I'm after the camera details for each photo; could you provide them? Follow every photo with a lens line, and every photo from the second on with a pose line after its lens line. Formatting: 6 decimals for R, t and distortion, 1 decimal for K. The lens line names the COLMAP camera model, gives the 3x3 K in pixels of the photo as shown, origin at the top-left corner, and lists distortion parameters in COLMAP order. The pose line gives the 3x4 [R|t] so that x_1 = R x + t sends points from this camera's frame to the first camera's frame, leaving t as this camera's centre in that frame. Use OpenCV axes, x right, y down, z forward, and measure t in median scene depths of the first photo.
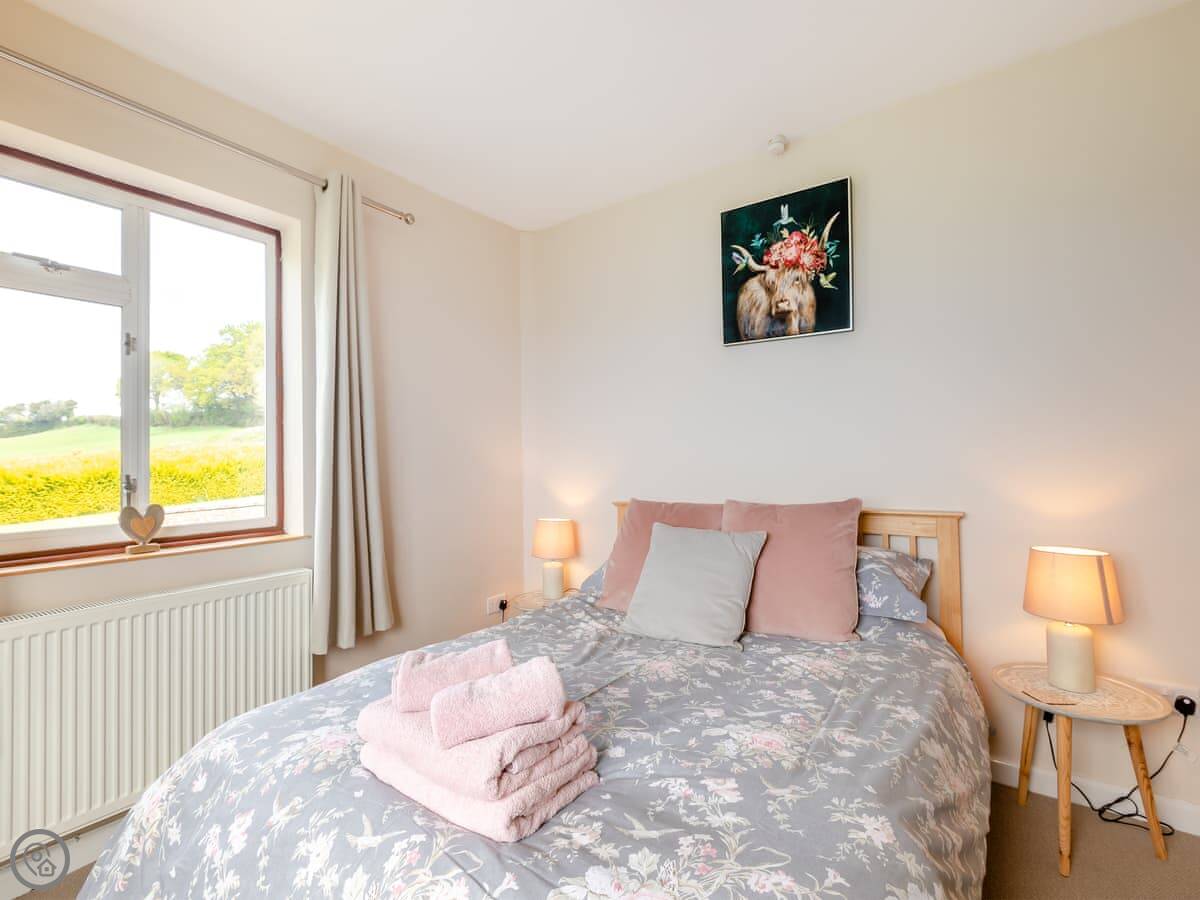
lens RADIAL K [[556.7, 0, 564.1], [0, 556.7, 454.1], [0, 0, 1]] dist [0.002780, -0.000041]
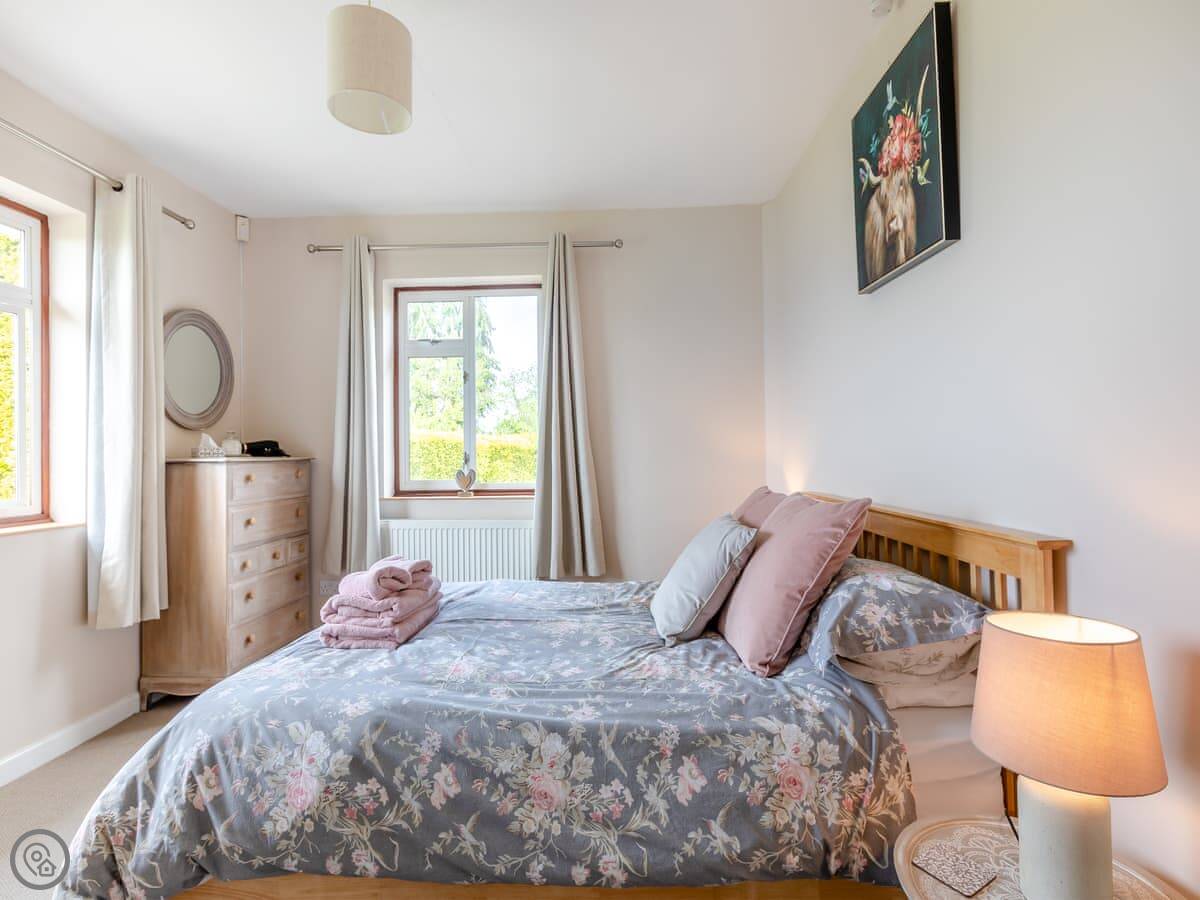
lens RADIAL K [[564.5, 0, 576.2], [0, 564.5, 459.8], [0, 0, 1]] dist [-0.019724, 0.002053]
pose [[0.553454, 0.023555, -0.832547, 0.931484], [0.007838, 0.999408, 0.033486, 0.004775], [0.832843, -0.025059, 0.552942, 0.321563]]
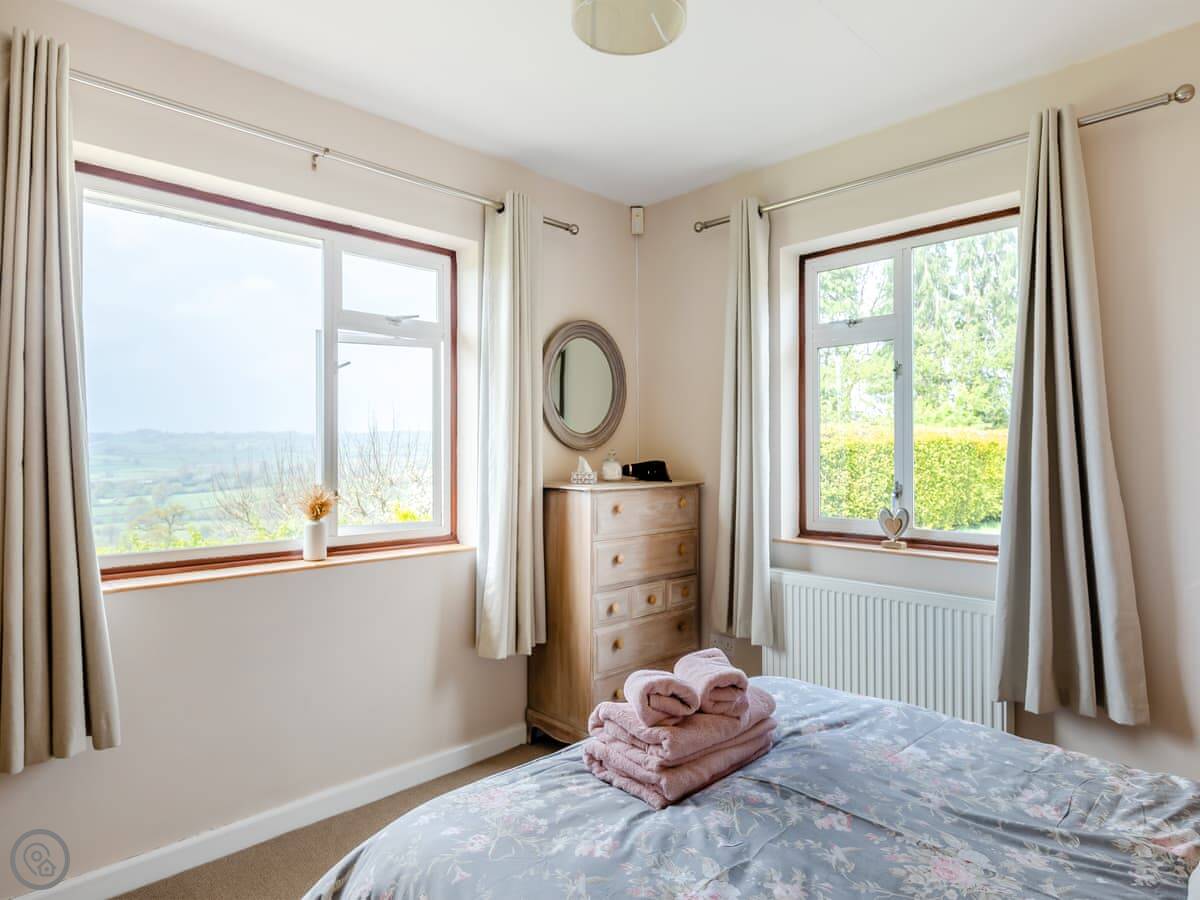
lens RADIAL K [[674.2, 0, 610.5], [0, 674.2, 453.9], [0, 0, 1]] dist [-0.005948, -0.001775]
pose [[-0.133686, 0.019445, -0.990833, 0.744932], [0.016960, 0.999706, 0.017331, -0.057965], [0.990879, -0.014488, -0.133977, 0.618477]]
